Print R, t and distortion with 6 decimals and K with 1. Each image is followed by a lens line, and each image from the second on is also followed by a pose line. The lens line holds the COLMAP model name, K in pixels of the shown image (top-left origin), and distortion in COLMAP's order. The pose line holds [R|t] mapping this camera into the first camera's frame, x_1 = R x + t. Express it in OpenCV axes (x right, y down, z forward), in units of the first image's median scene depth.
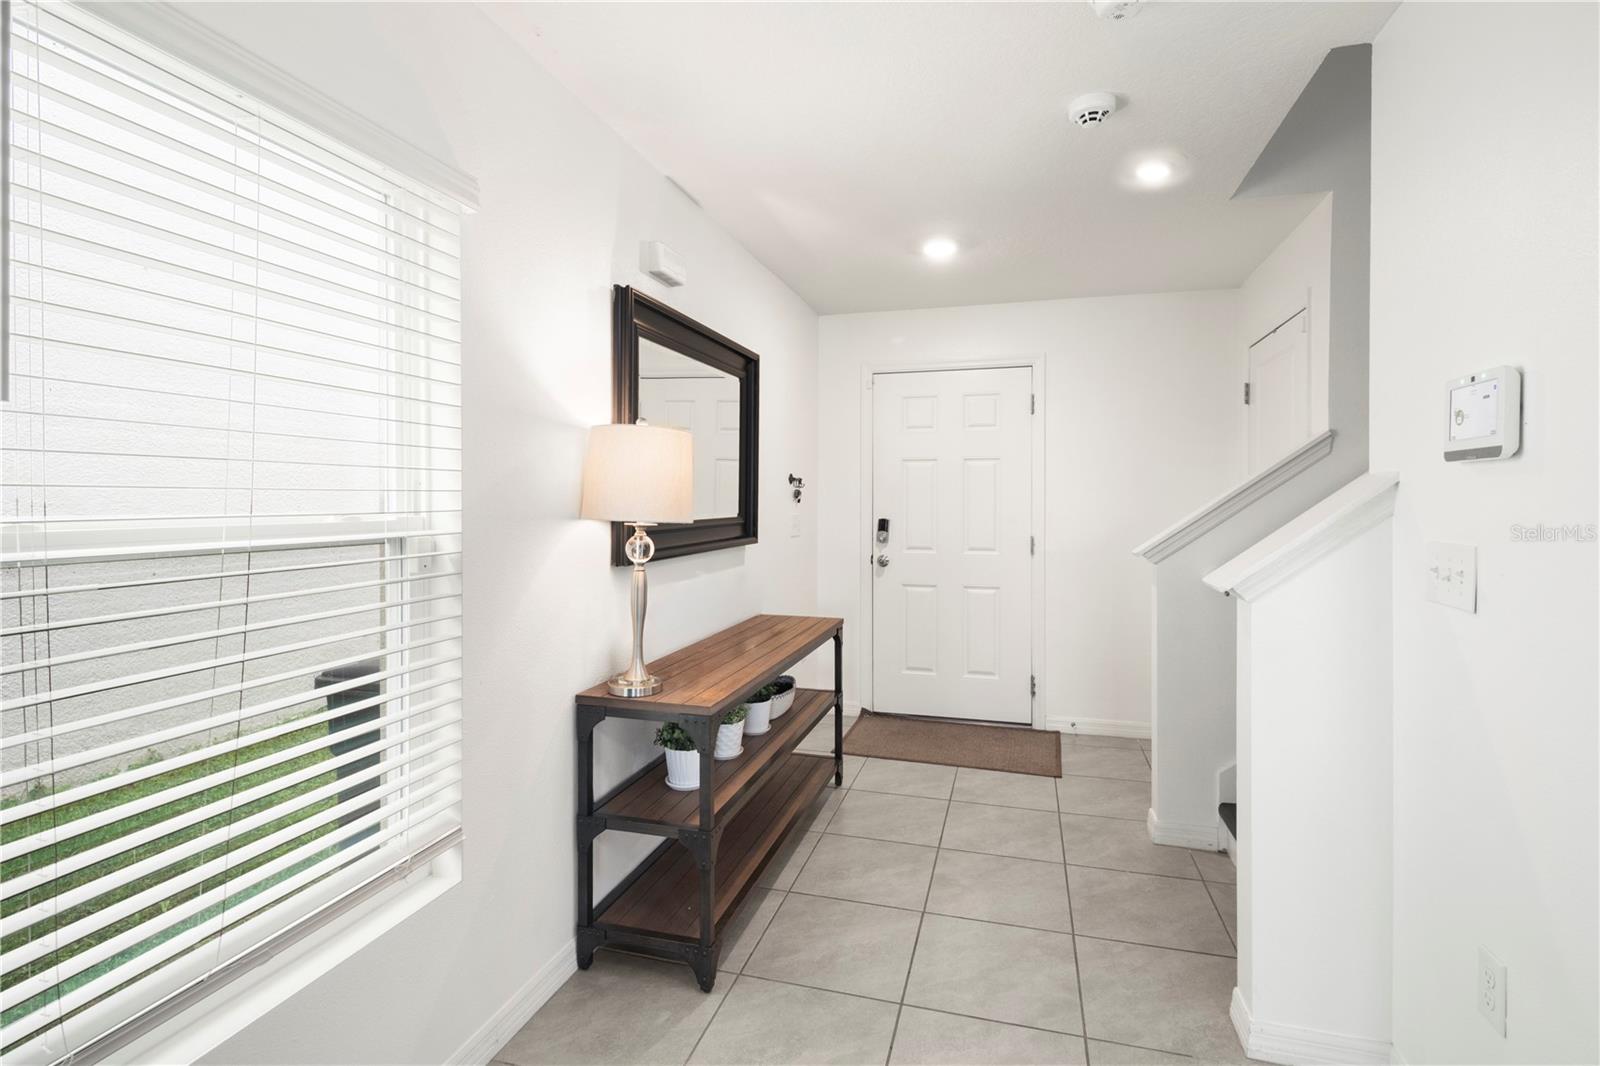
lens RADIAL K [[731.9, 0, 814.9], [0, 731.9, 503.8], [0, 0, 1]] dist [0.009100, -0.007161]
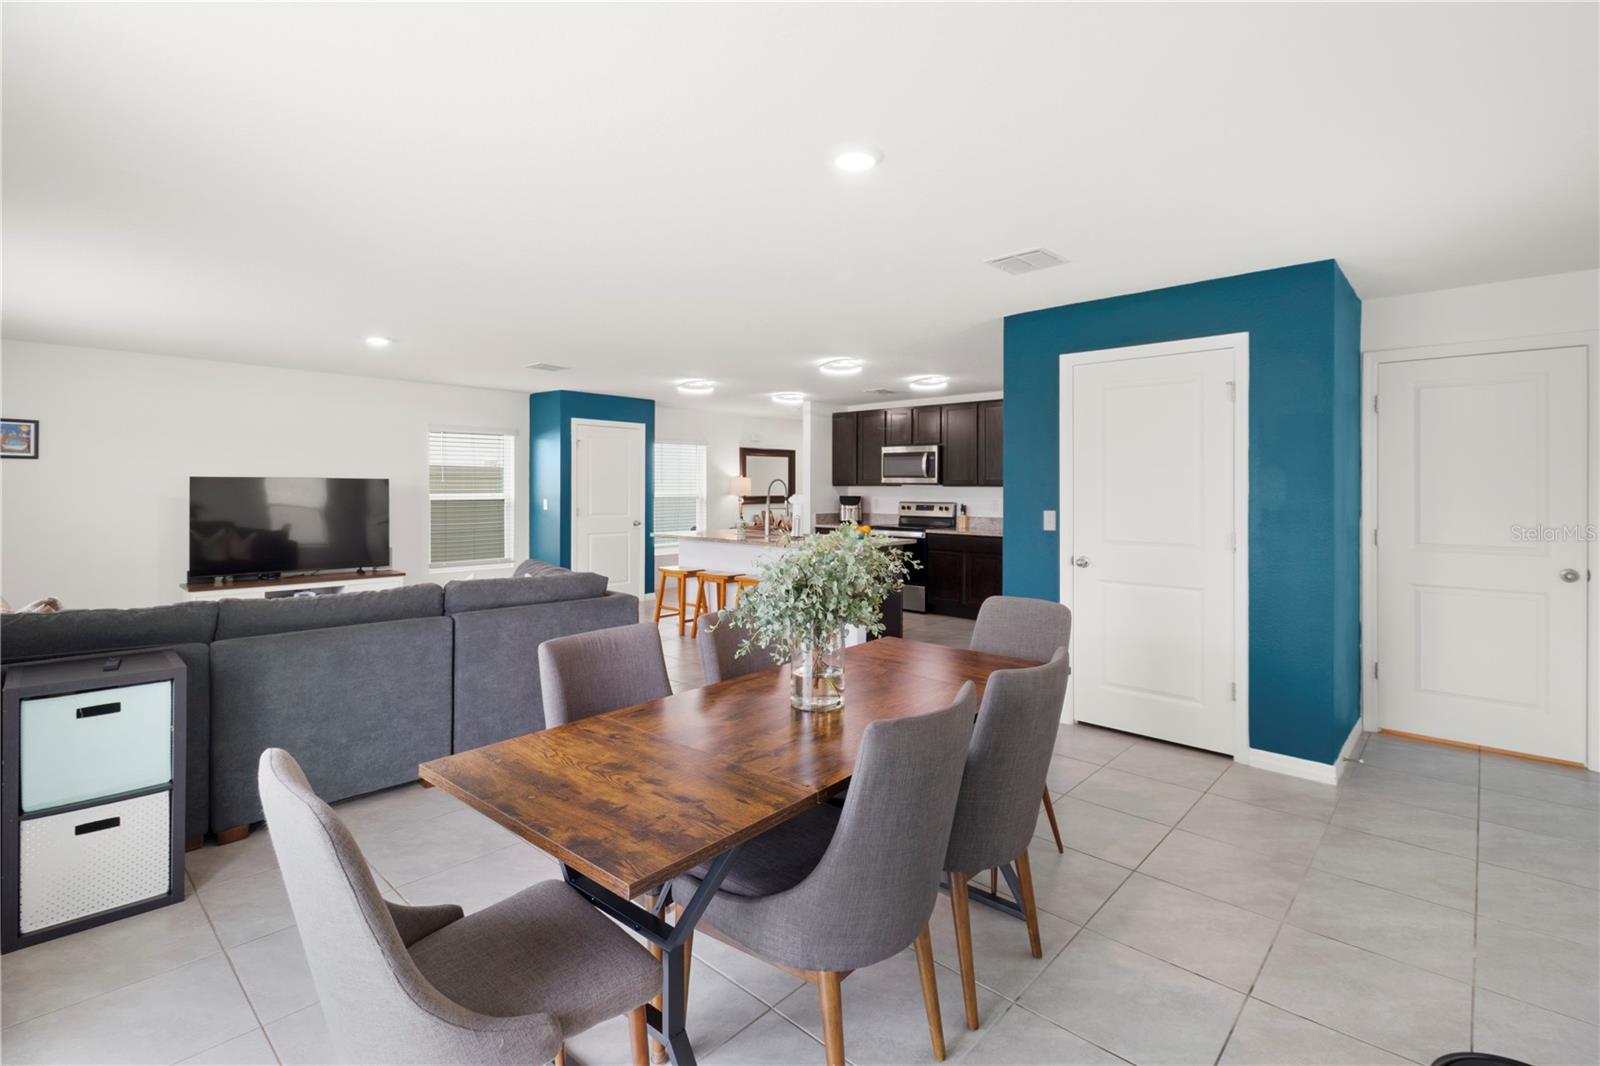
lens RADIAL K [[731.9, 0, 818.1], [0, 731.9, 491.1], [0, 0, 1]] dist [0.009100, -0.007161]
pose [[0.893615, 0.009517, -0.448732, 2.289504], [-0.008891, 0.999954, 0.003502, -0.024509], [0.448745, 0.000860, 0.893659, -2.998845]]
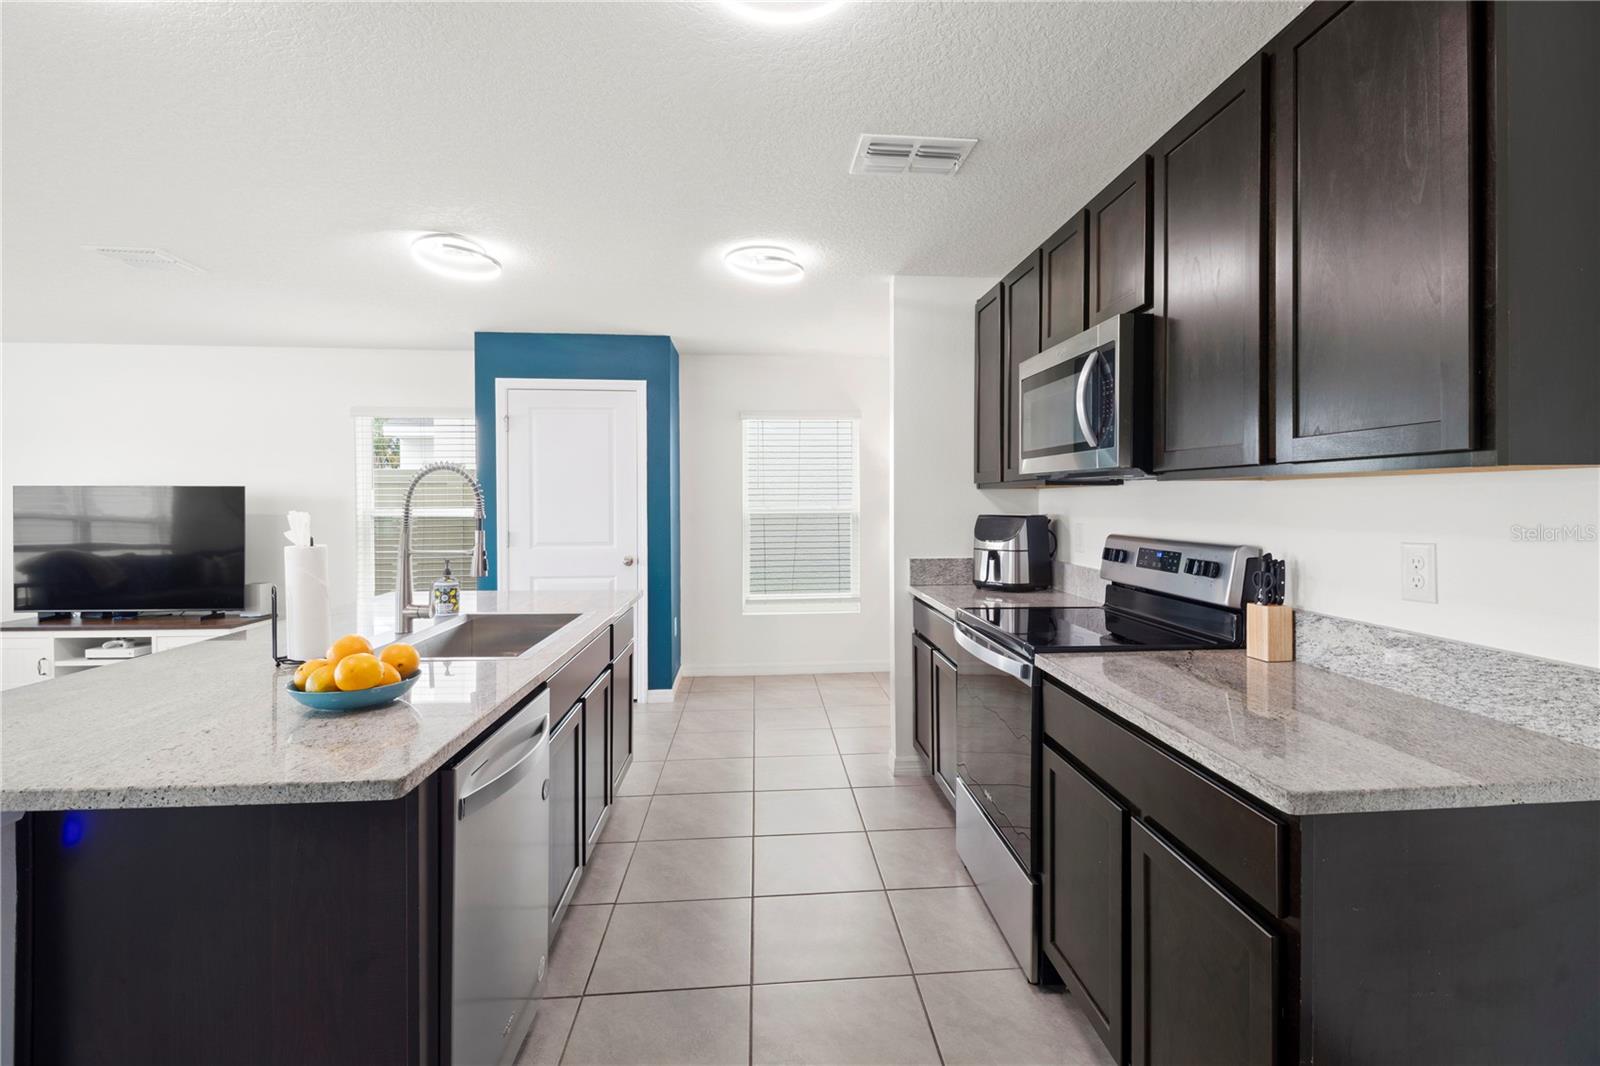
lens RADIAL K [[731.9, 0, 815.6], [0, 731.9, 504.9], [0, 0, 1]] dist [0.009100, -0.007161]
pose [[0.353806, 0.008702, -0.935278, 1.912058], [-0.001656, 0.999961, 0.008677, -0.017725], [0.935317, -0.001521, 0.353807, -0.293337]]
